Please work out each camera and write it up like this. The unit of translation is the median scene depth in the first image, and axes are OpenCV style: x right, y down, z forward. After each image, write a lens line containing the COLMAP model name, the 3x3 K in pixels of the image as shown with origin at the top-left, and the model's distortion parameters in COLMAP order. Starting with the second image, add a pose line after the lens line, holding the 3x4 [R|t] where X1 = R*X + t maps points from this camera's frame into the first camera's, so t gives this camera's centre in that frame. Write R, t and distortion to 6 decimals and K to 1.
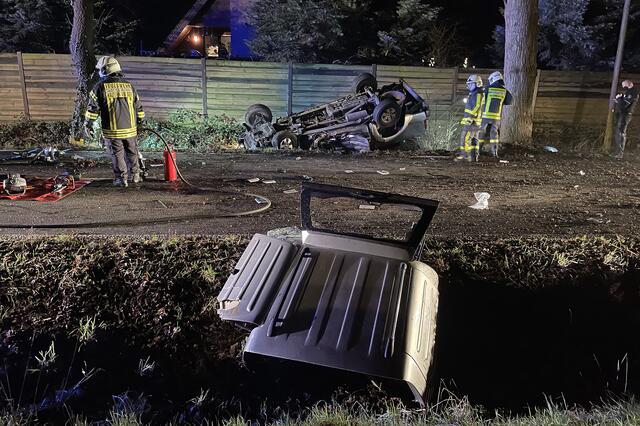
lens RADIAL K [[493.6, 0, 320.0], [0, 493.6, 213.0], [0, 0, 1]] dist [0.004366, -0.002524]
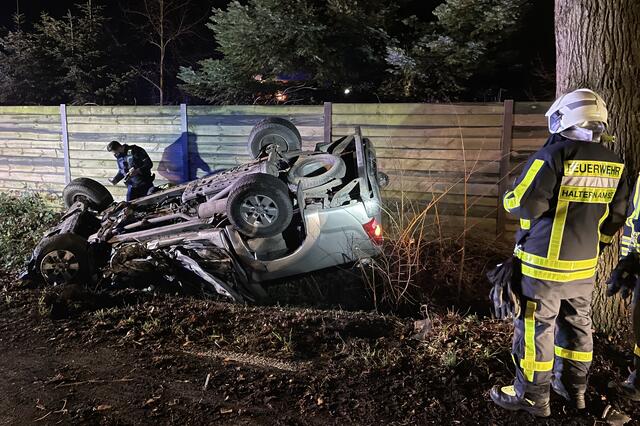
lens RADIAL K [[493.6, 0, 320.0], [0, 493.6, 213.0], [0, 0, 1]] dist [0.004366, -0.002524]
pose [[0.917038, 0.044236, -0.396338, 0.314759], [-0.092520, 0.990313, -0.103540, -0.140179], [0.387919, 0.131619, 0.912247, 0.566321]]
